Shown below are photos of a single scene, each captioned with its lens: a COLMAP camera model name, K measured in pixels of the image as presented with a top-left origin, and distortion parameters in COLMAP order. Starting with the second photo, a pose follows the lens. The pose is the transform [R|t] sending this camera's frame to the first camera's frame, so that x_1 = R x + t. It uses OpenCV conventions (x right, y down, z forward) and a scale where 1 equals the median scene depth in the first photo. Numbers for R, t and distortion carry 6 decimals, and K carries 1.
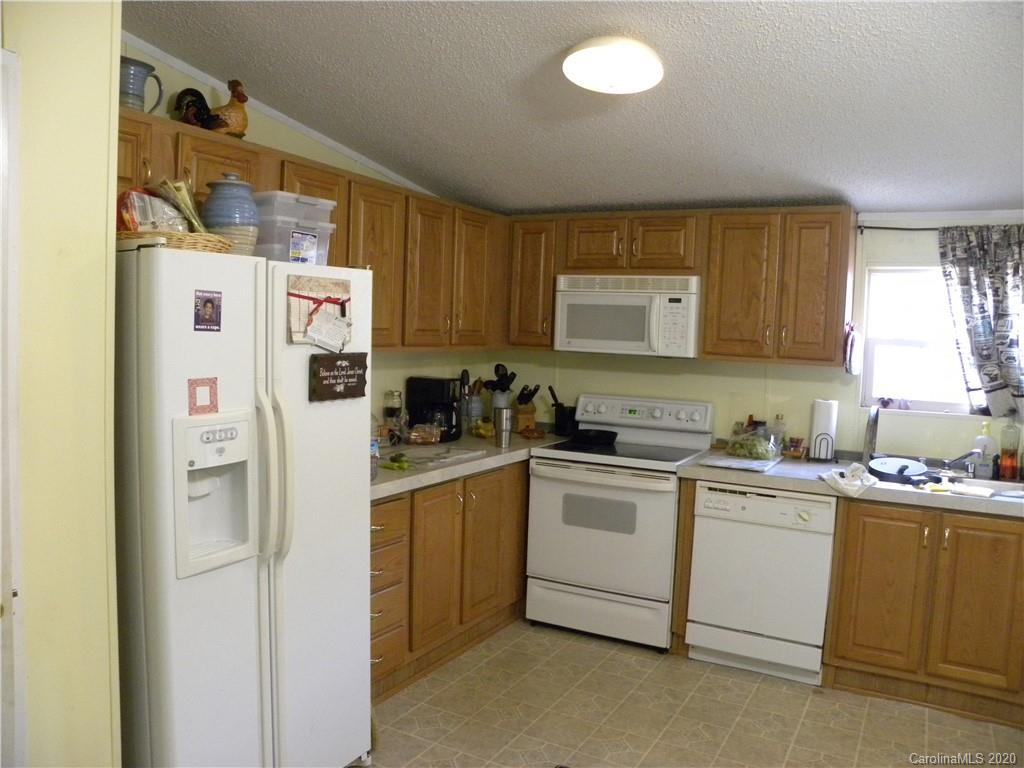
lens RADIAL K [[784.2, 0, 513.0], [0, 784.2, 379.9], [0, 0, 1]] dist [-0.149545, 0.087513]
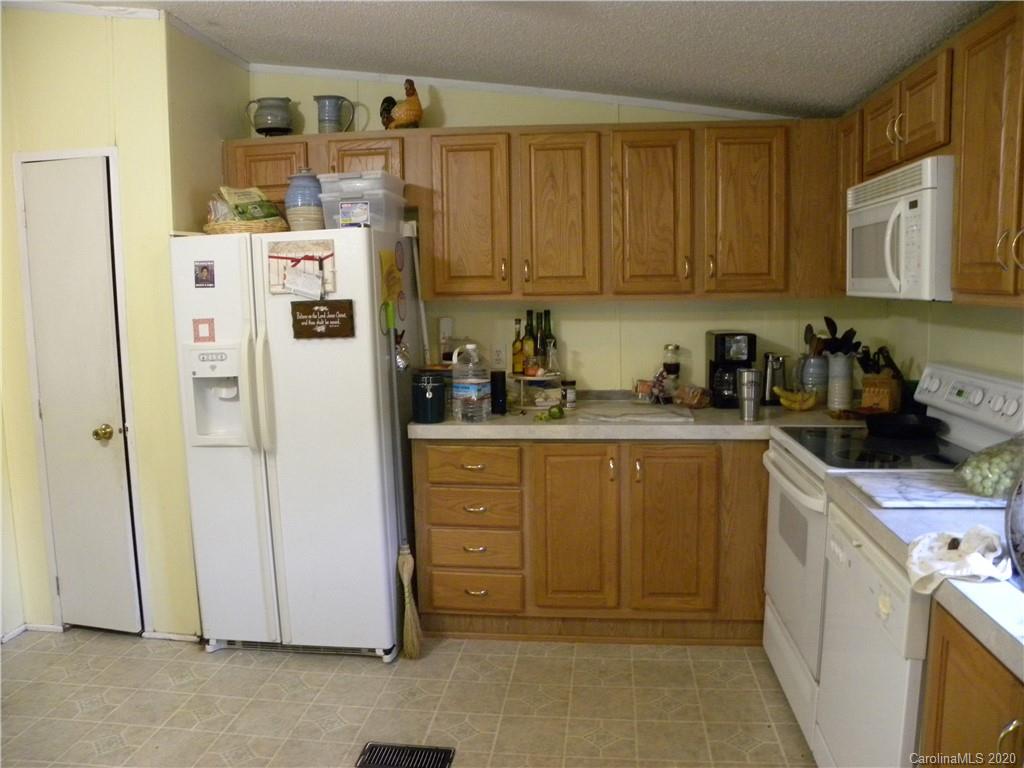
lens RADIAL K [[784.2, 0, 509.8], [0, 784.2, 380.4], [0, 0, 1]] dist [-0.149545, 0.087513]
pose [[0.382244, 0.067628, -0.921583, 0.680698], [-0.027671, 0.997709, 0.061738, 0.005062], [0.923647, 0.001902, 0.383240, 0.535205]]
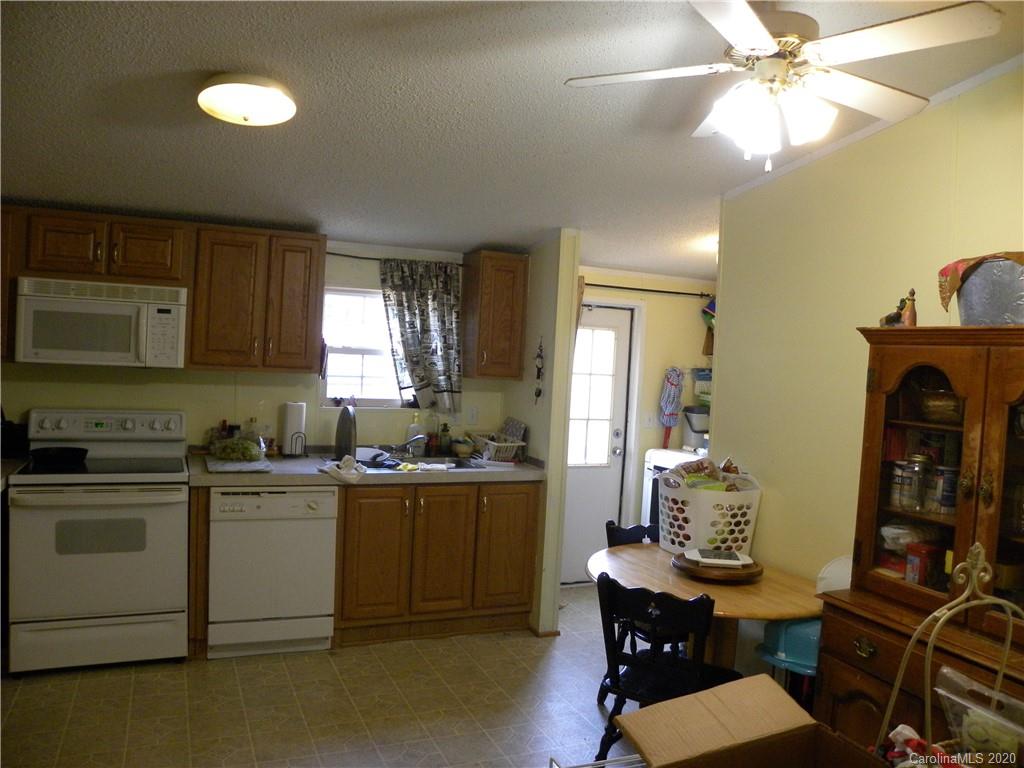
lens RADIAL K [[784.2, 0, 509.3], [0, 784.2, 380.7], [0, 0, 1]] dist [-0.149545, 0.087513]
pose [[0.597546, -0.036186, 0.801017, -0.339336], [0.022318, 0.999345, 0.028496, -0.033533], [-0.801524, 0.000850, 0.597962, 0.064685]]
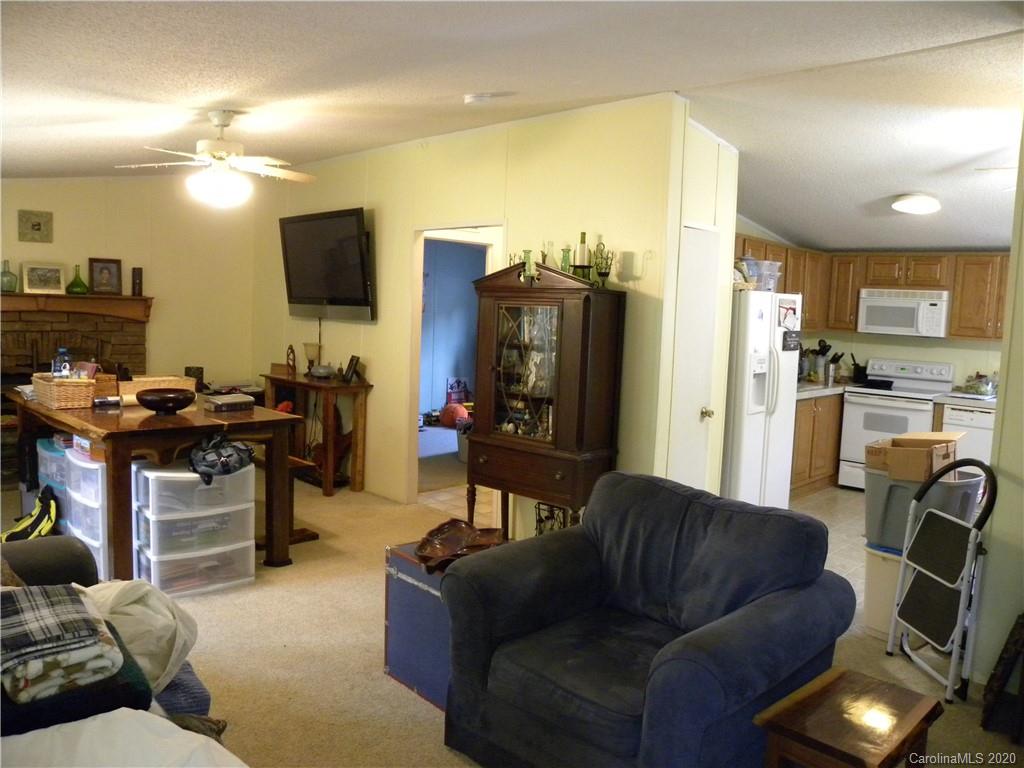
lens RADIAL K [[784.2, 0, 506.2], [0, 784.2, 383.8], [0, 0, 1]] dist [-0.149545, 0.087513]
pose [[0.963781, 0.026727, -0.265353, -0.288917], [-0.019460, 0.999361, 0.029978, 0.048348], [0.265985, -0.023729, 0.963685, -0.978763]]
